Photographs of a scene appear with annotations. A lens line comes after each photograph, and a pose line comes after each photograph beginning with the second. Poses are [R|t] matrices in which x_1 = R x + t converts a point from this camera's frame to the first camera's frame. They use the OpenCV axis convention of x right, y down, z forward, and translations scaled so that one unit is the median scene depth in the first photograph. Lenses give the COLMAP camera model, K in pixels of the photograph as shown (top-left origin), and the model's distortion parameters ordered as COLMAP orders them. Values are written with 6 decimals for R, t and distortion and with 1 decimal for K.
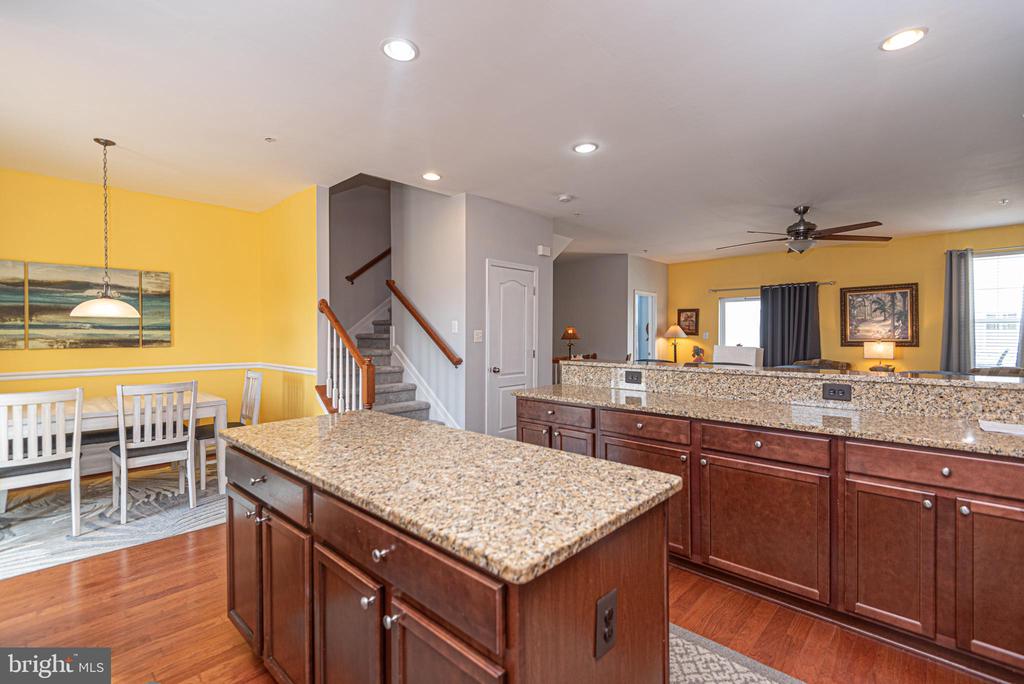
lens RADIAL K [[469.3, 0, 512.0], [0, 469.3, 338.2], [0, 0, 1]] dist [0.000039, 0.000002]
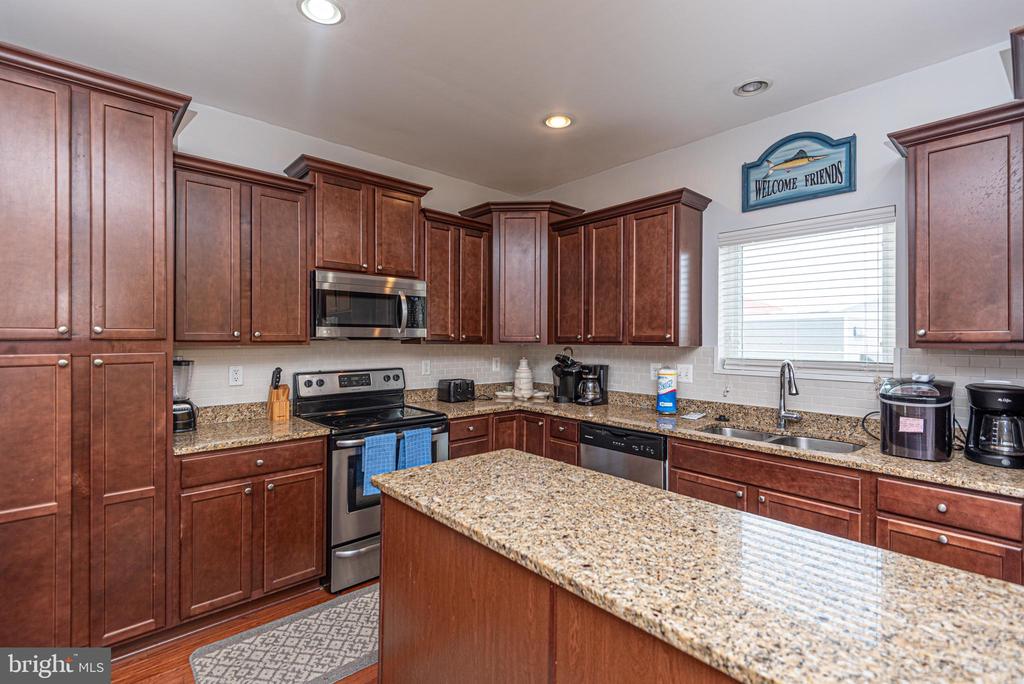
lens RADIAL K [[469.3, 0, 512.4], [0, 469.3, 340.5], [0, 0, 1]] dist [0.000039, 0.000002]
pose [[-0.996910, -0.002327, 0.078523, -0.124352], [-0.001601, 0.999955, 0.009307, -0.087756], [-0.078542, 0.009152, -0.996869, 2.204873]]
